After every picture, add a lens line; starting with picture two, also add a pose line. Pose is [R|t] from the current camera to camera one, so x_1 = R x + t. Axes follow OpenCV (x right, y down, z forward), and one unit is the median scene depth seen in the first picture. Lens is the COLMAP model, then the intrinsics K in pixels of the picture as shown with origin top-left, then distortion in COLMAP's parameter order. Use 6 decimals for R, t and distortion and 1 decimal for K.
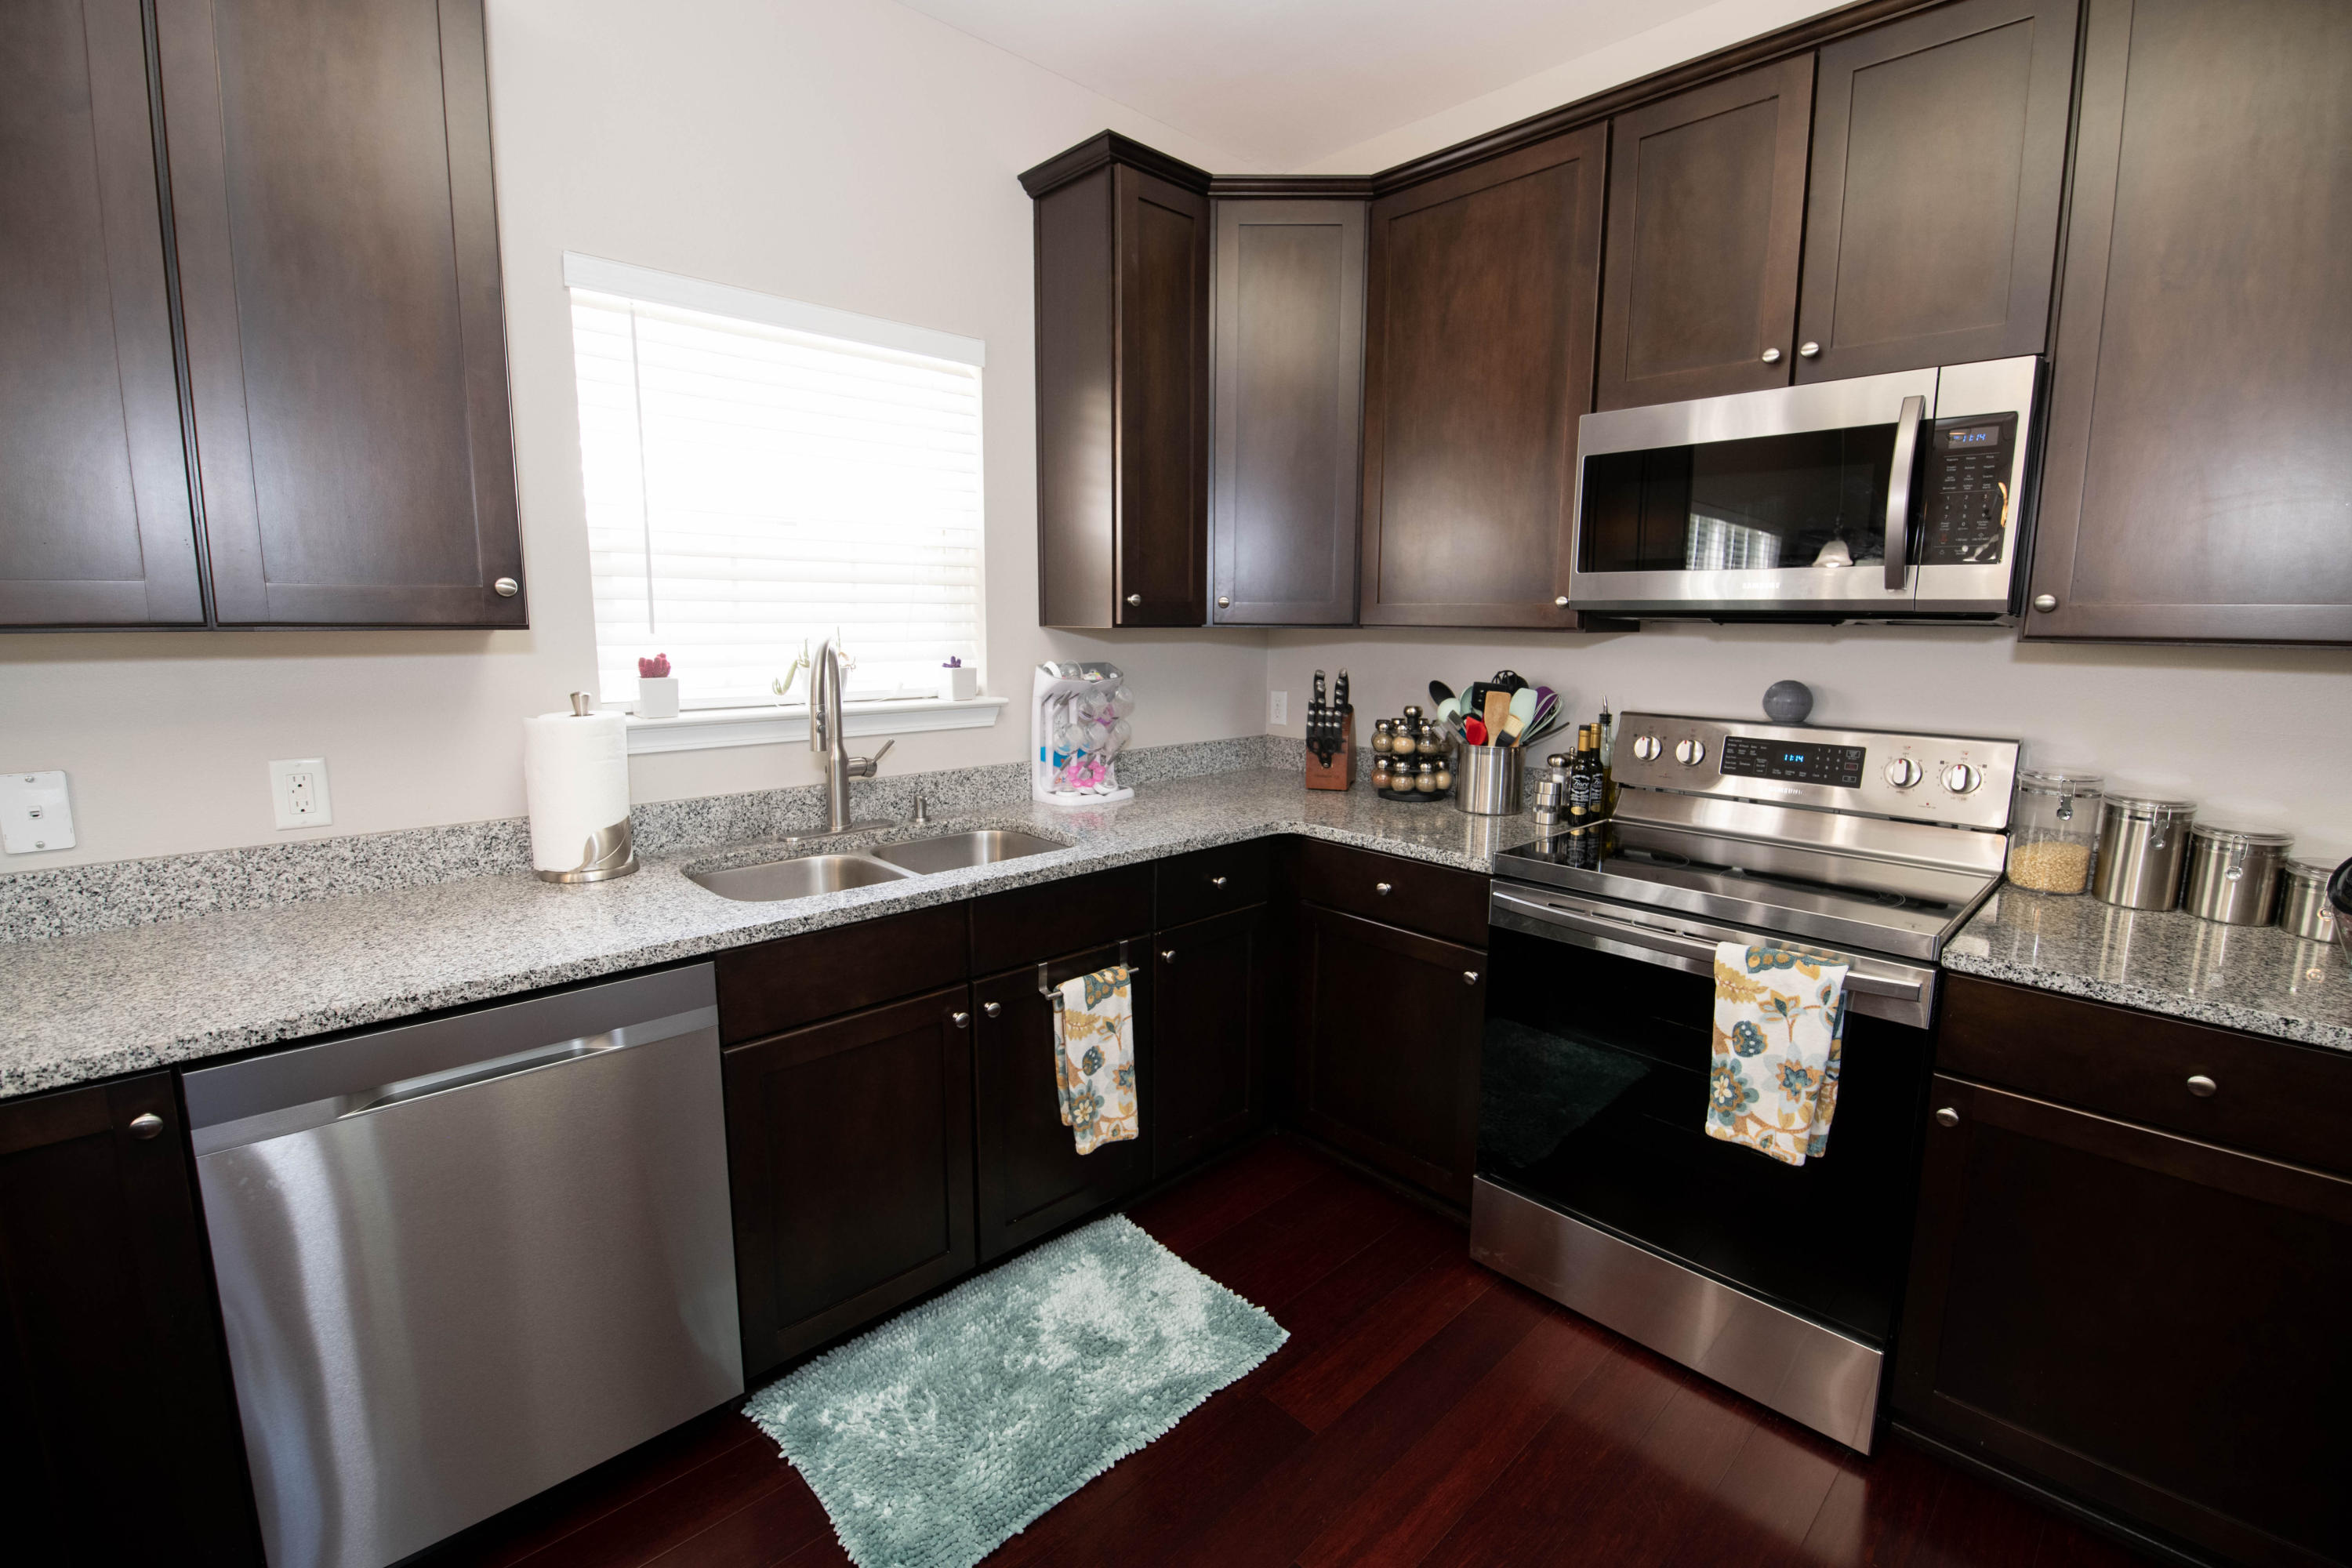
lens RADIAL K [[1030.6, 0, 1205.8], [0, 1030.6, 767.8], [0, 0, 1]] dist [0.000206, -0.011388]
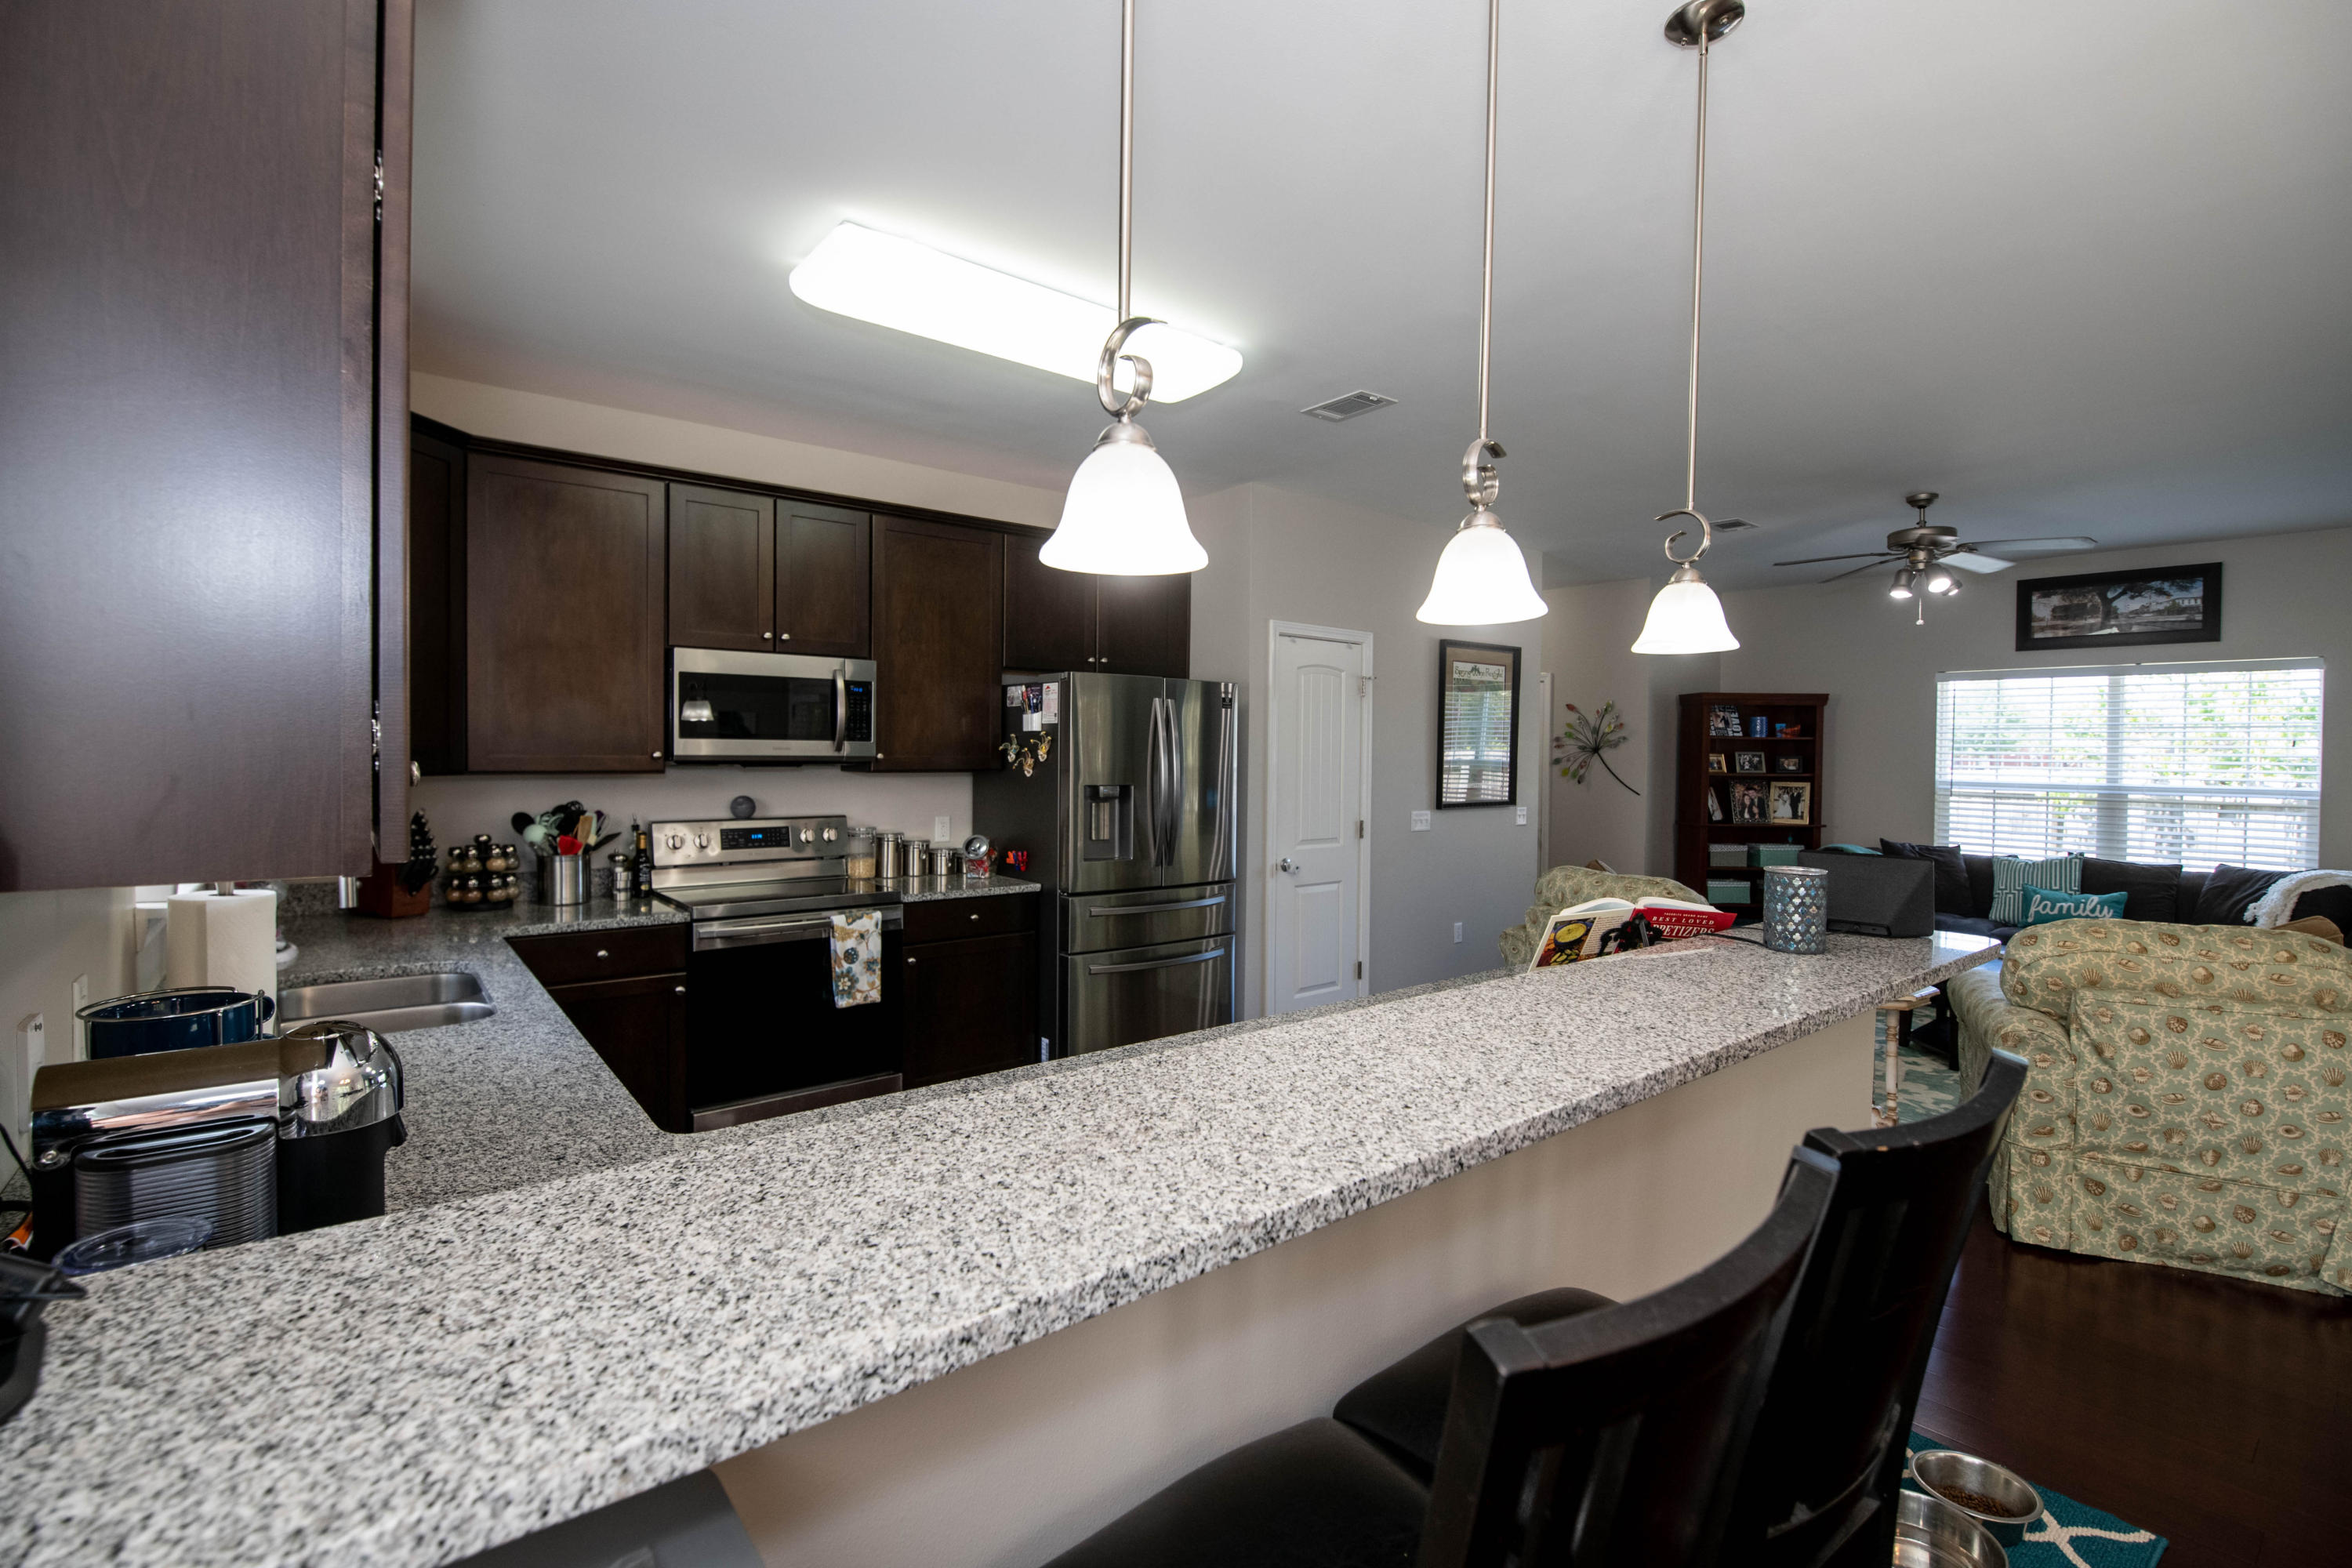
lens RADIAL K [[1053.9, 0, 1189.0], [0, 1053.9, 772.9], [0, 0, 1]] dist [0.000211, -0.009571]
pose [[0.085922, -0.030347, 0.995840, -1.313575], [0.133642, 0.990854, 0.018665, -0.055541], [-0.987298, 0.131482, 0.089192, 0.029501]]
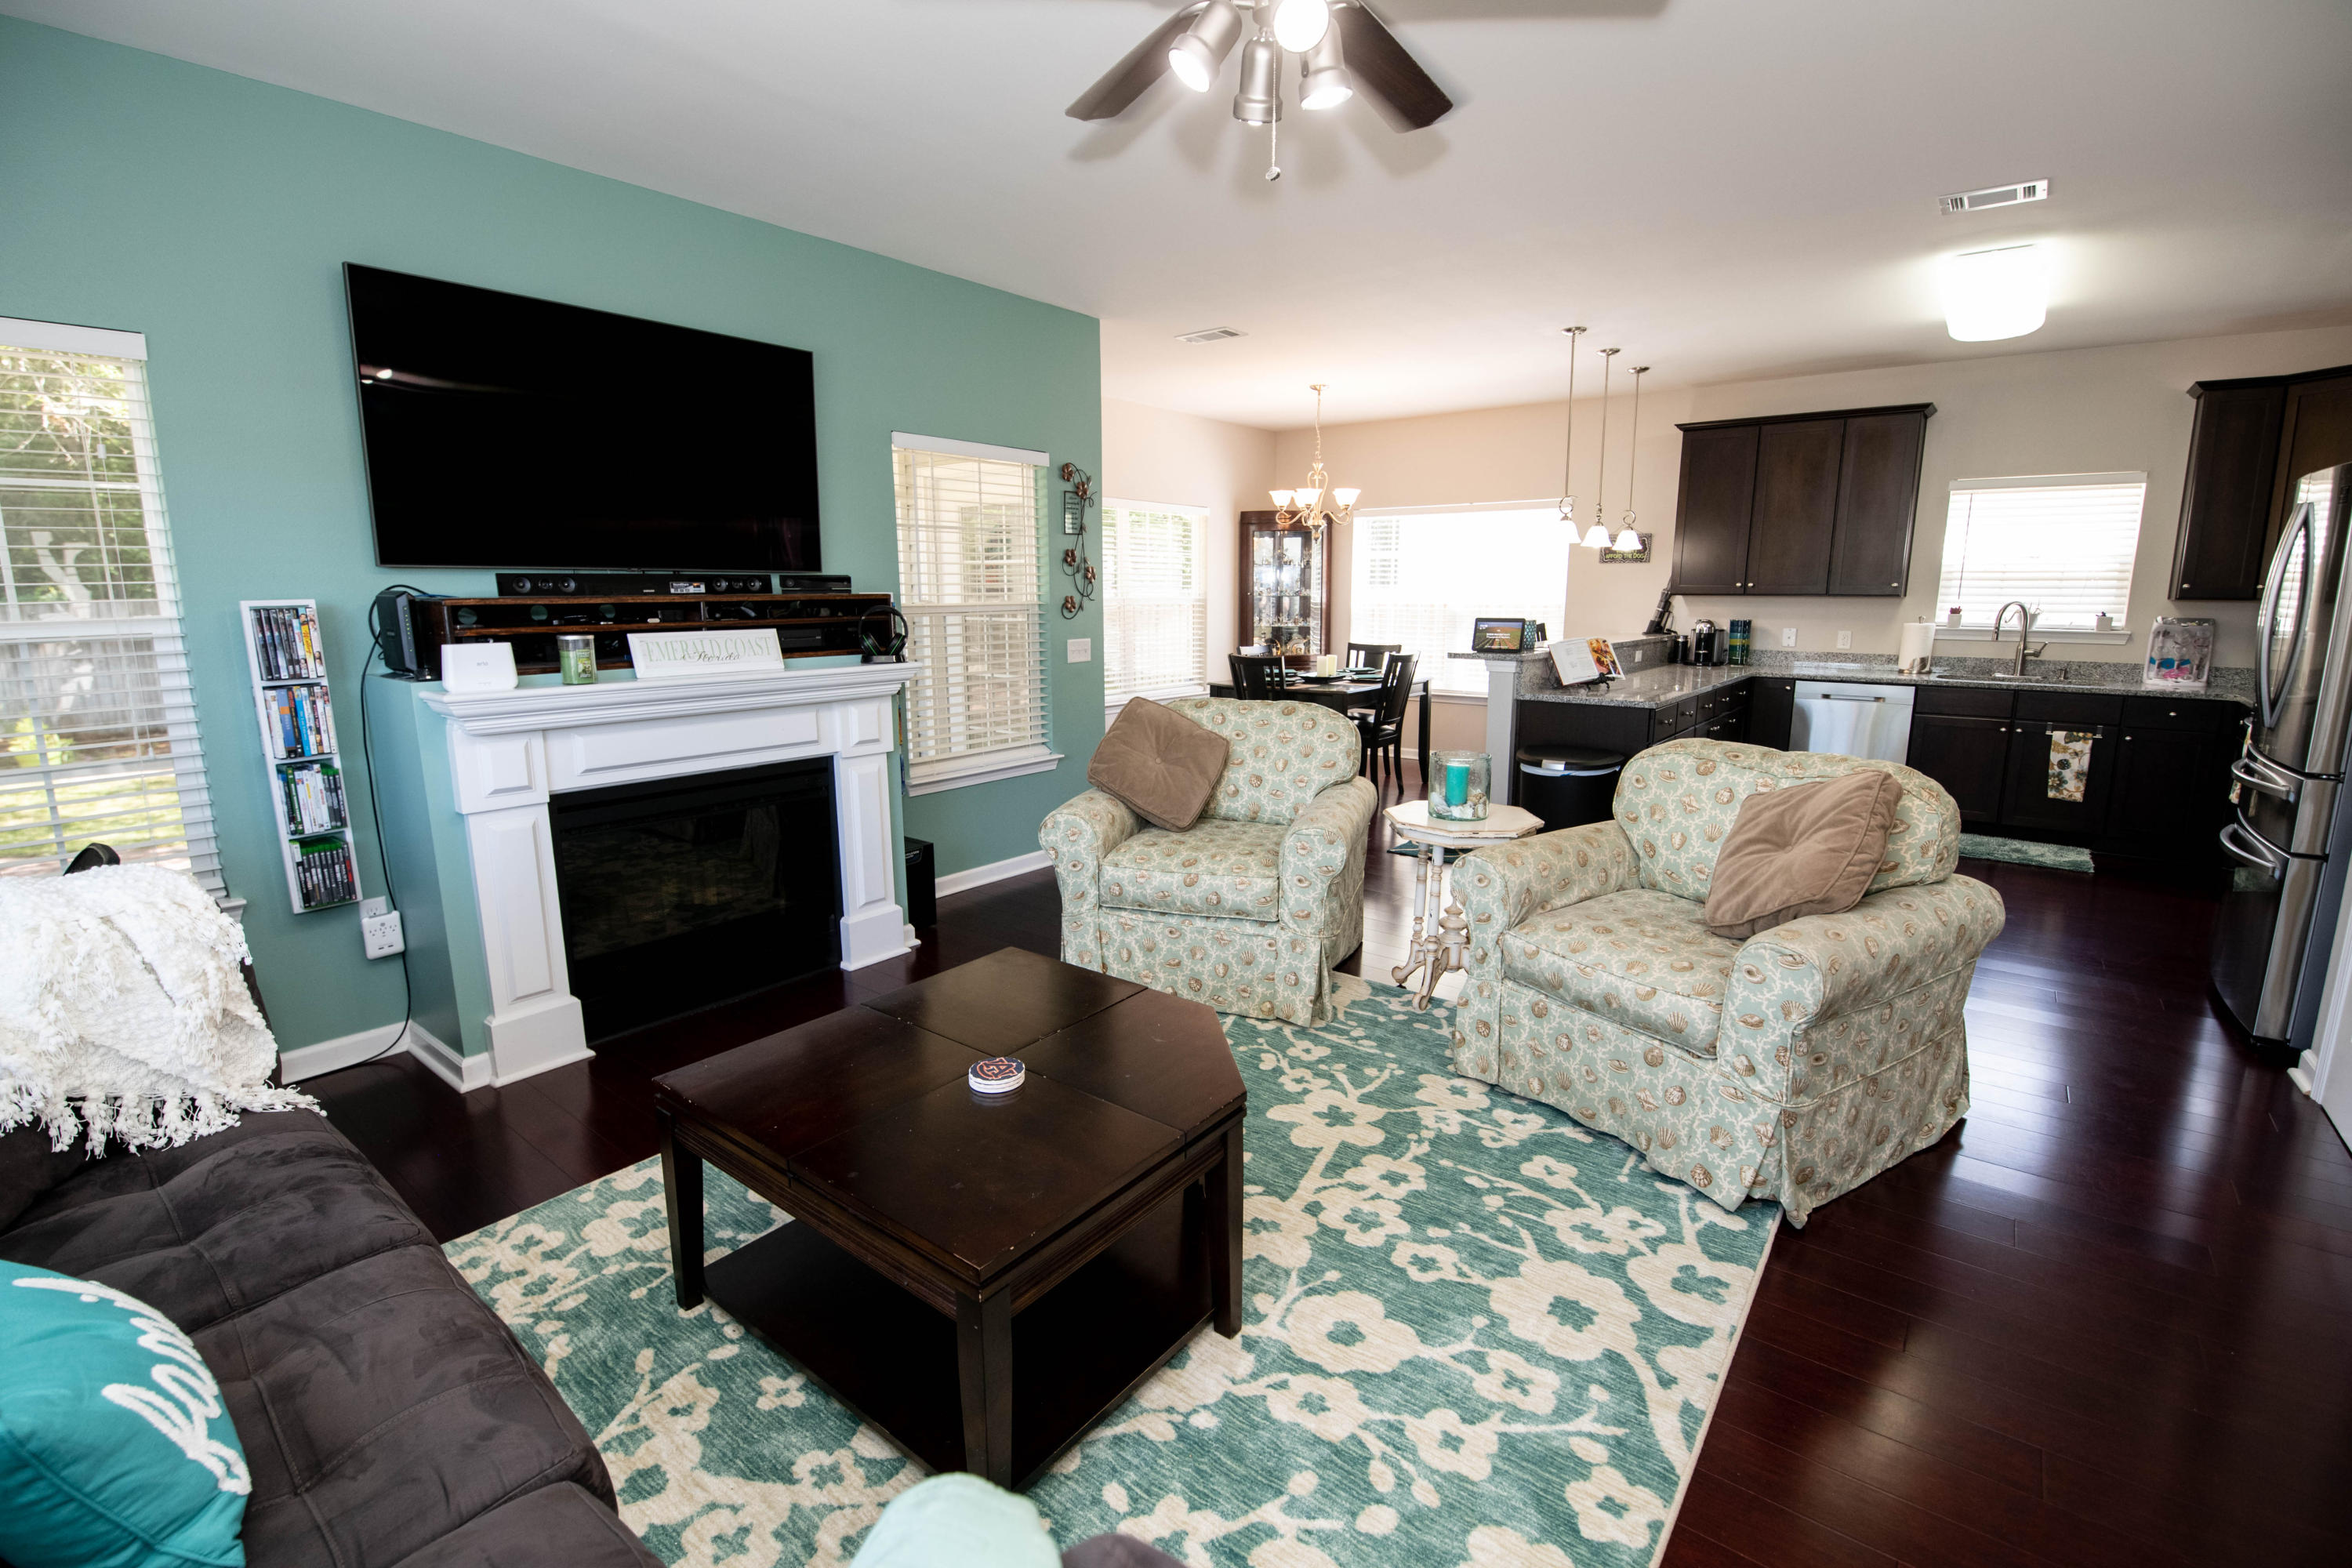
lens RADIAL K [[1016.4, 0, 1179.2], [0, 1016.4, 769.1], [0, 0, 1]] dist [0.000610, -0.010232]
pose [[0.123909, 0.165307, -0.978427, 2.140762], [-0.144364, 0.978538, 0.147043, 0.245356], [0.981736, 0.123029, 0.145114, -1.589726]]
